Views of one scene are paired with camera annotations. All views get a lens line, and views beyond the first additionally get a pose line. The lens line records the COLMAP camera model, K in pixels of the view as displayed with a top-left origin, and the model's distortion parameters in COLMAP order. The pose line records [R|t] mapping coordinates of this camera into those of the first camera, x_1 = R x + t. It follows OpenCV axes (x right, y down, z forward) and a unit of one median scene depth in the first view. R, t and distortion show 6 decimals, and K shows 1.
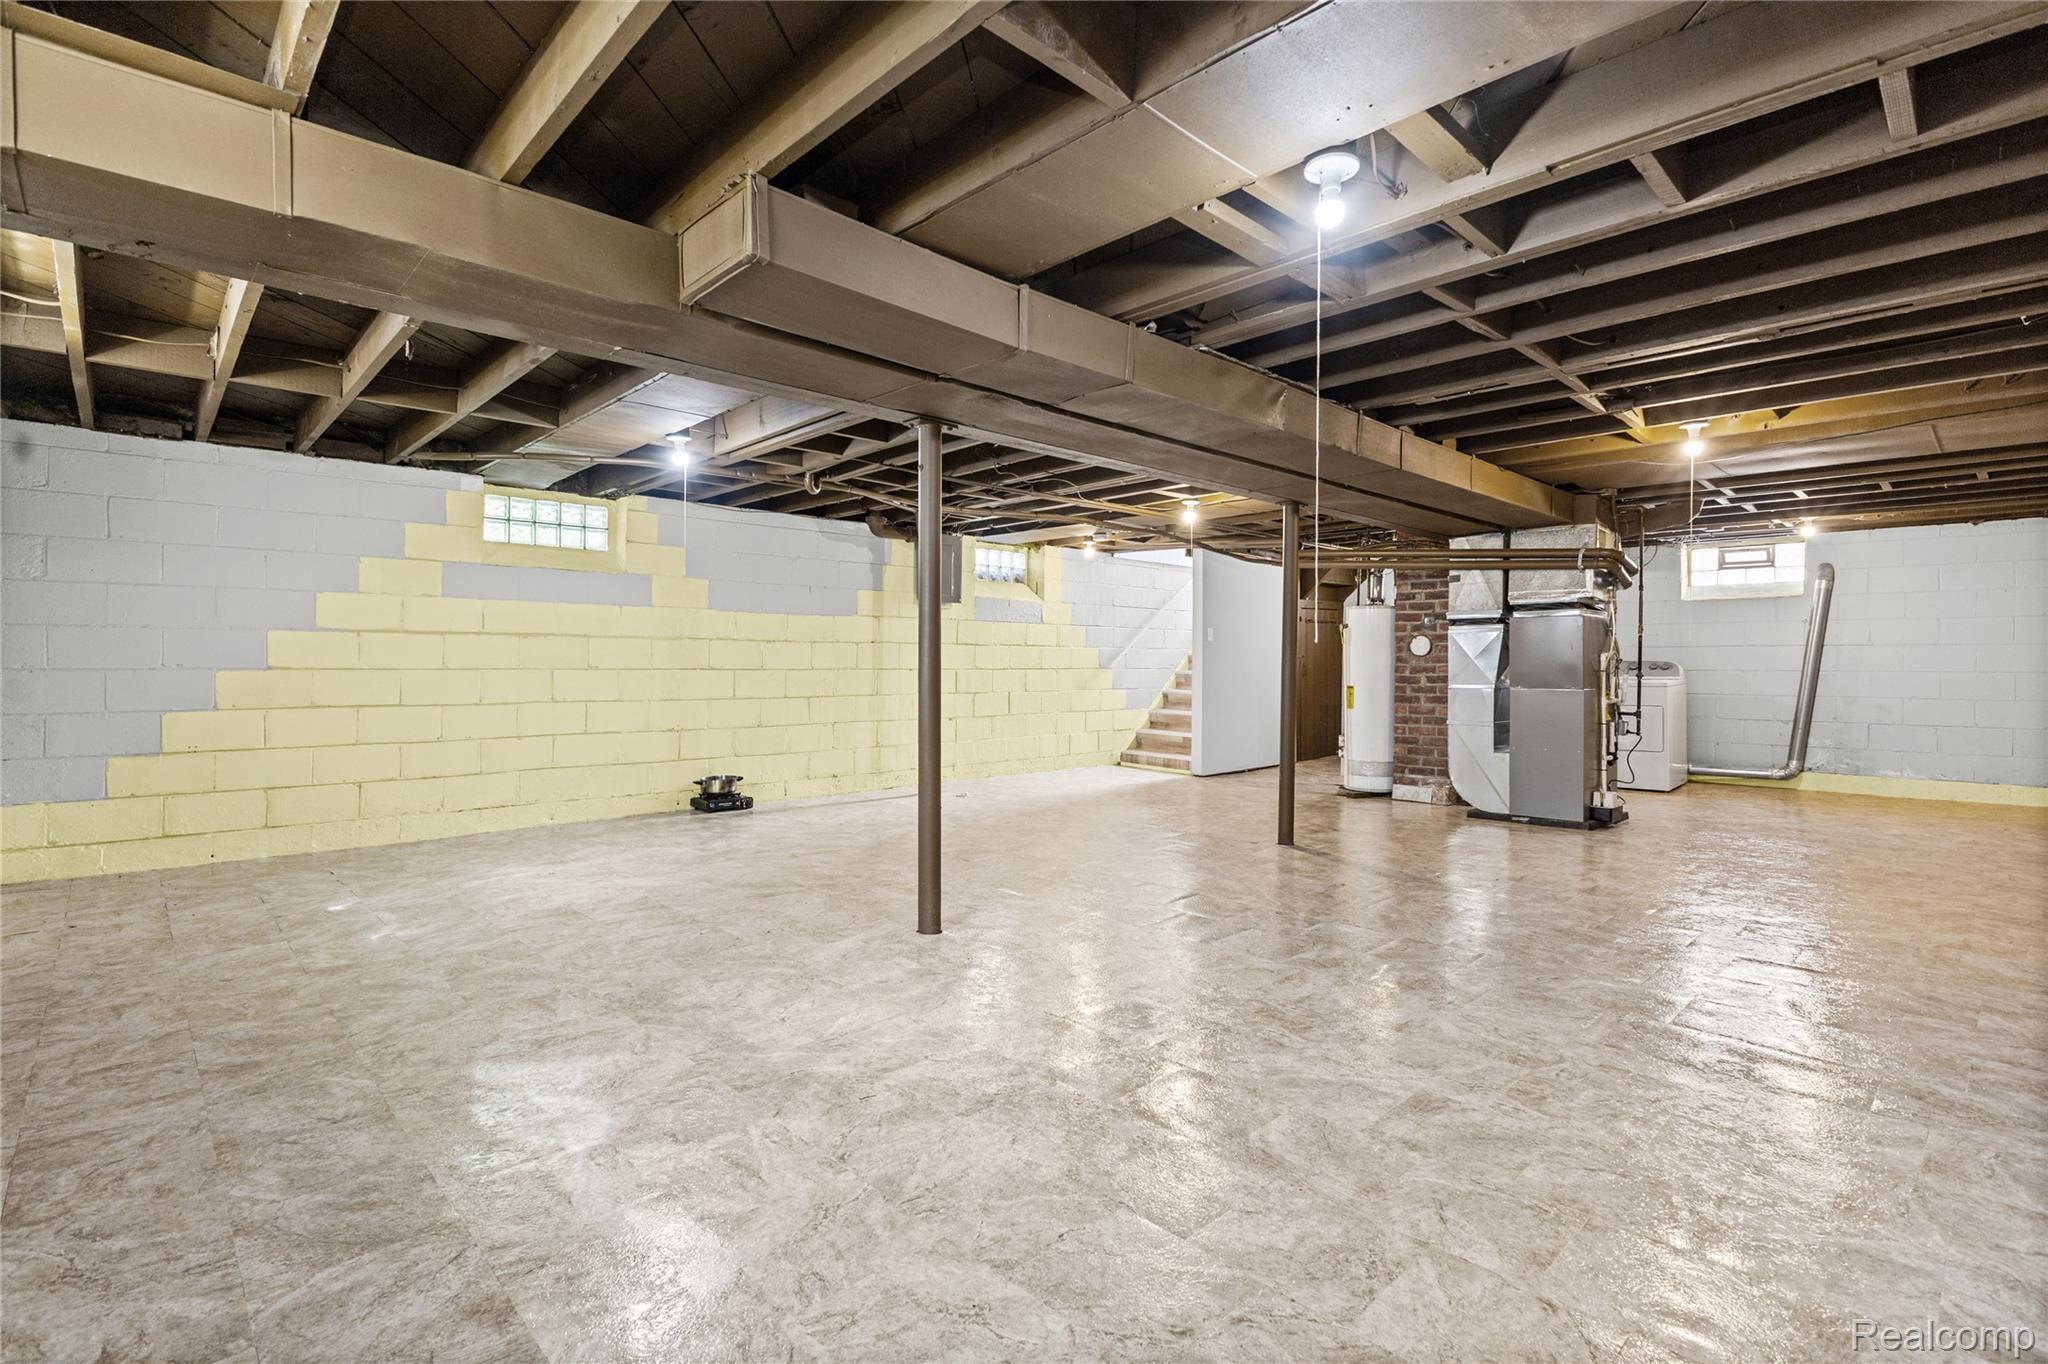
lens RADIAL K [[938.9, 0, 1034.5], [0, 938.9, 669.1], [0, 0, 1]] dist [-0.018802, 0.001950]
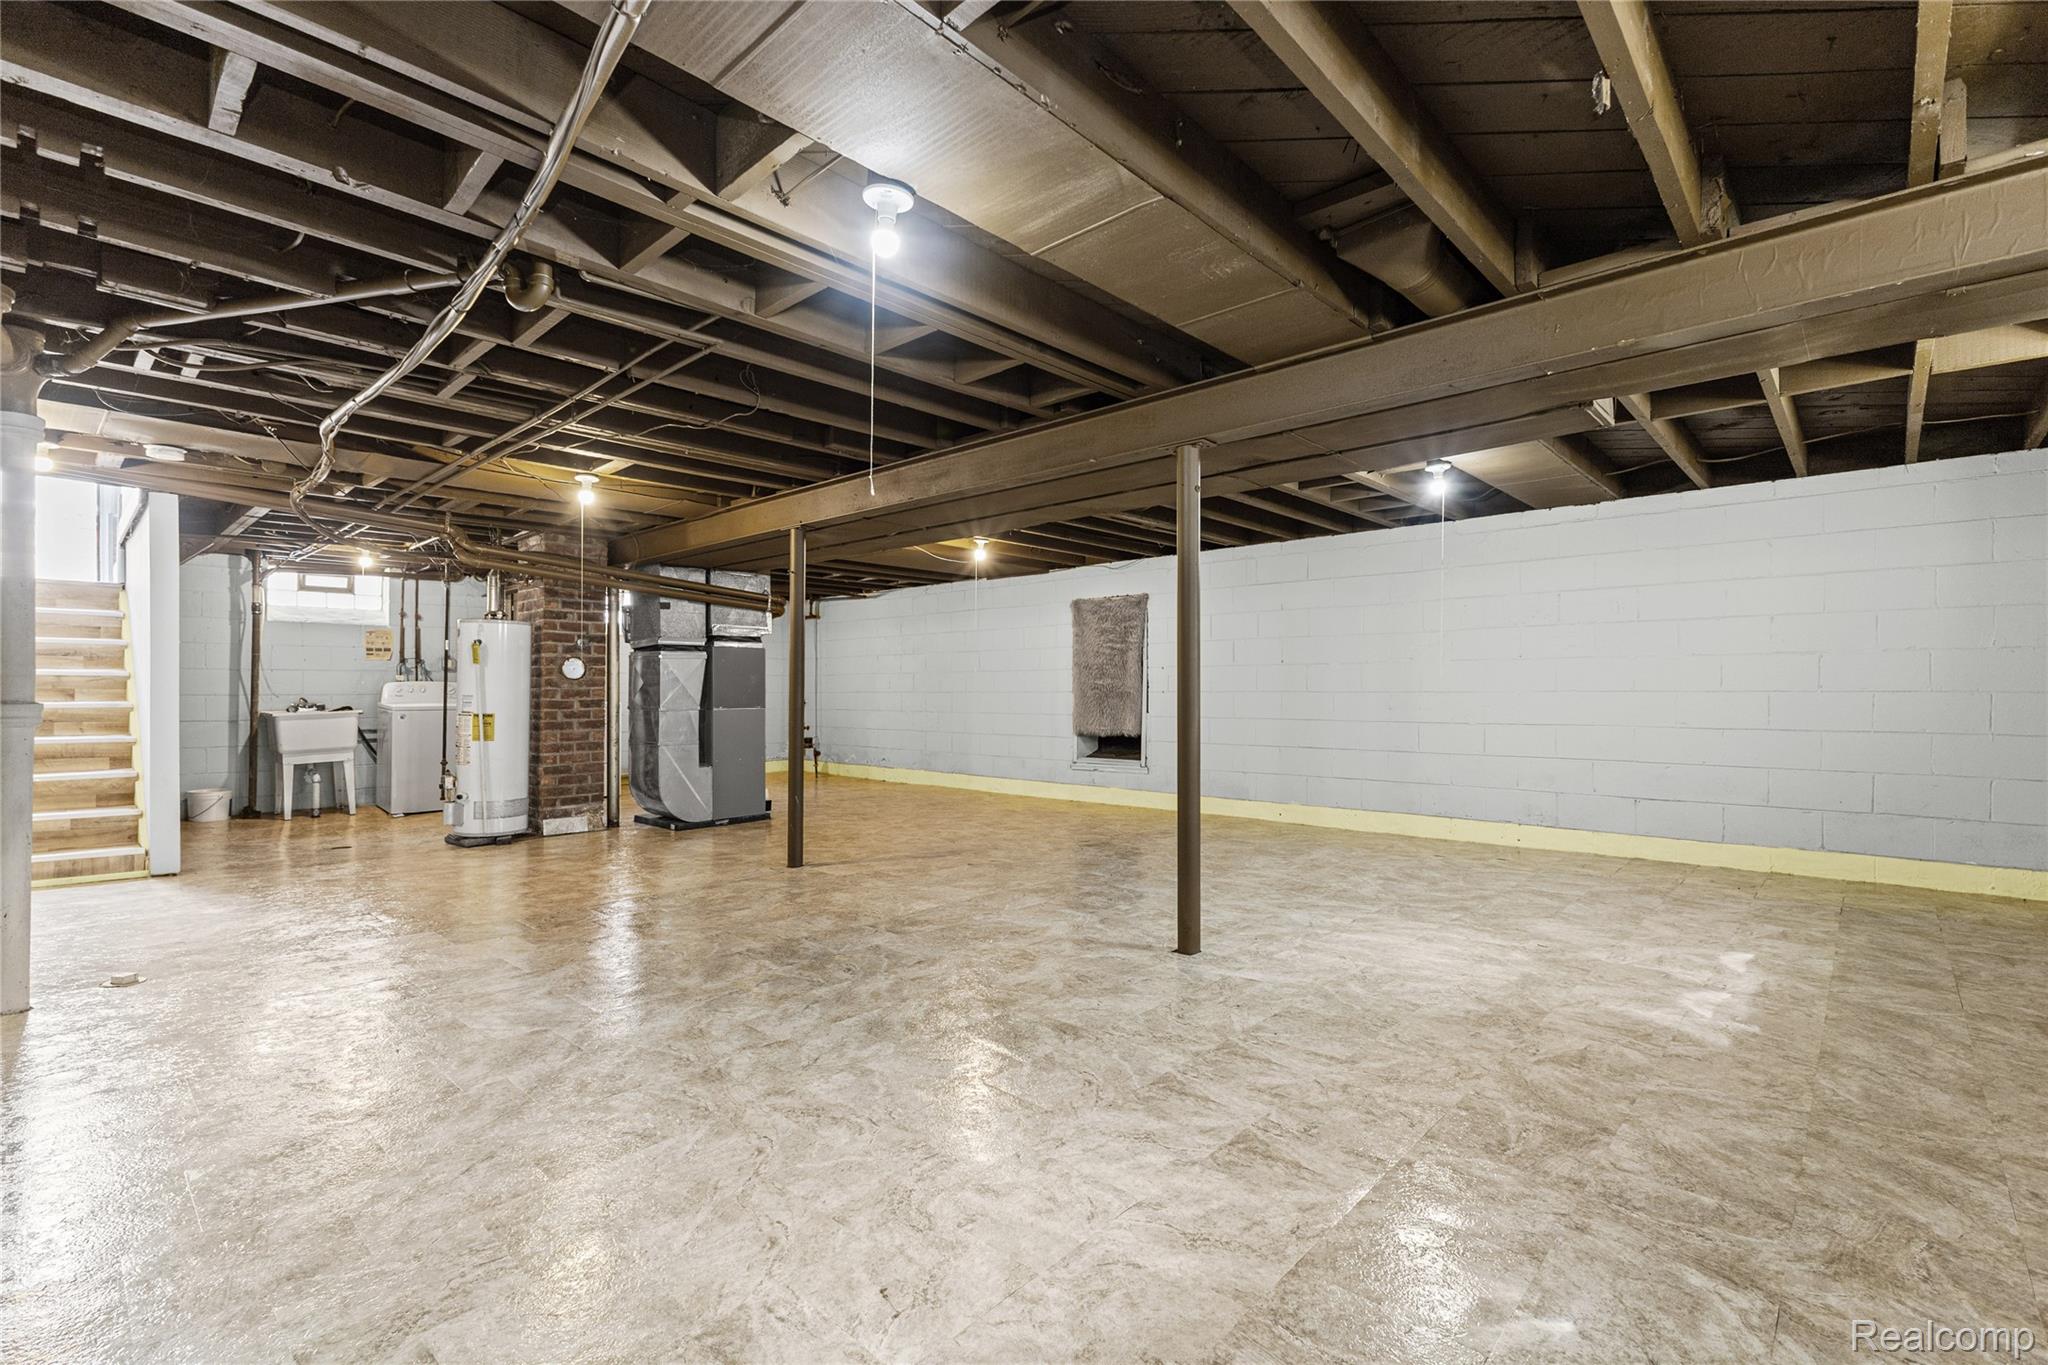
lens RADIAL K [[884.7, 0, 1029.1], [0, 884.7, 684.8], [0, 0, 1]] dist [0.018915, -0.006399]
pose [[-0.030095, 0.003499, 0.999541, -1.039279], [0.005873, 0.999977, -0.003324, -0.005294], [-0.999530, 0.005771, -0.030115, 1.170456]]
